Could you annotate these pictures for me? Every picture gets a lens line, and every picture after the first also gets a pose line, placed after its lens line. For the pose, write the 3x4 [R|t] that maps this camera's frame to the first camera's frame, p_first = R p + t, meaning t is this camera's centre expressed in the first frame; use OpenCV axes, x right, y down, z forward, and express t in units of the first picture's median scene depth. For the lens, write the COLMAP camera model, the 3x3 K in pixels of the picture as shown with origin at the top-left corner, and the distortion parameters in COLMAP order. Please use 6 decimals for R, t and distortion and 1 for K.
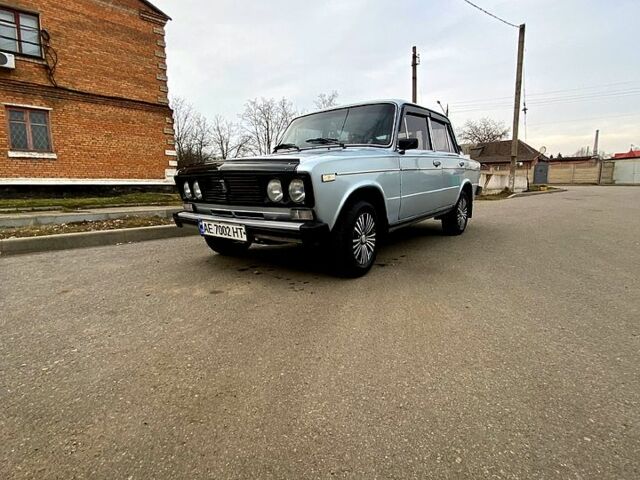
lens RADIAL K [[346.9, 0, 321.7], [0, 346.9, 243.5], [0, 0, 1]] dist [0.039748, -0.032359]
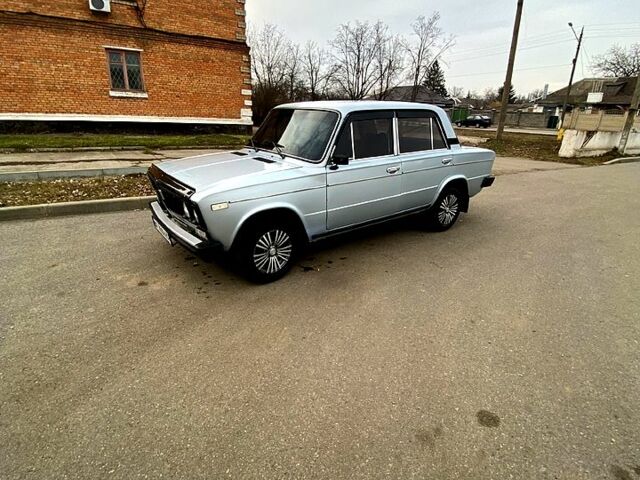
lens RADIAL K [[346.9, 0, 321.7], [0, 346.9, 243.5], [0, 0, 1]] dist [0.039748, -0.032359]
pose [[0.962281, 0.133111, -0.237271, 0.111750], [-0.085847, 0.976138, 0.199459, -0.057837], [0.258160, -0.171566, 0.950746, -0.007286]]
